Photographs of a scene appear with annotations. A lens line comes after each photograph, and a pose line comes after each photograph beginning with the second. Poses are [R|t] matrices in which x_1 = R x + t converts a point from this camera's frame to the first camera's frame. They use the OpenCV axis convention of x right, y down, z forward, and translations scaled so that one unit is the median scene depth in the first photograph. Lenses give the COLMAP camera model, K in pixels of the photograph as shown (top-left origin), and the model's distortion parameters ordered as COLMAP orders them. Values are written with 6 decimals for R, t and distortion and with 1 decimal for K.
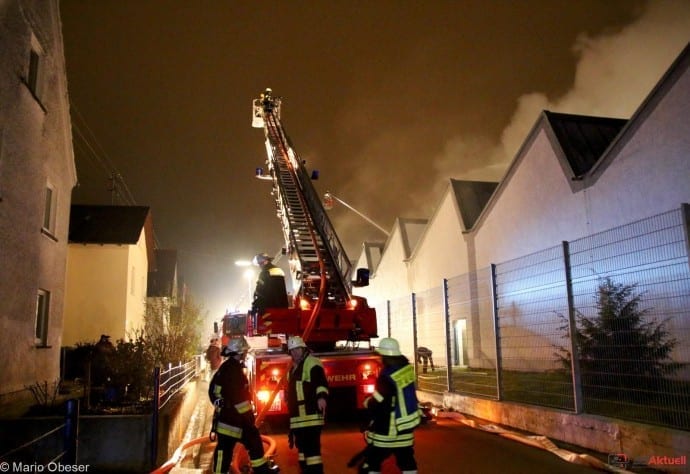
lens RADIAL K [[605.2, 0, 345.0], [0, 605.2, 237.0], [0, 0, 1]] dist [-0.068159, 0.089739]
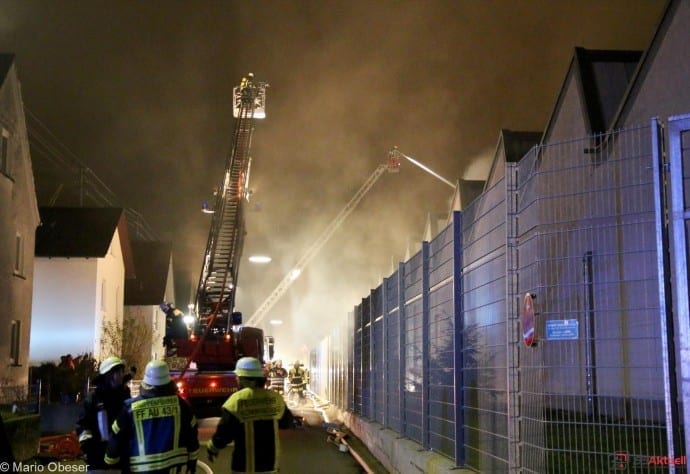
lens RADIAL K [[1189.5, 0, 345.0], [0, 1189.5, 237.0], [0, 0, 1]] dist [0.213279, 0.195591]
pose [[0.983847, 0.003480, -0.178980, 0.594020], [0.008372, 0.997823, 0.065422, -0.231753], [0.178817, -0.065863, 0.981675, -1.281324]]
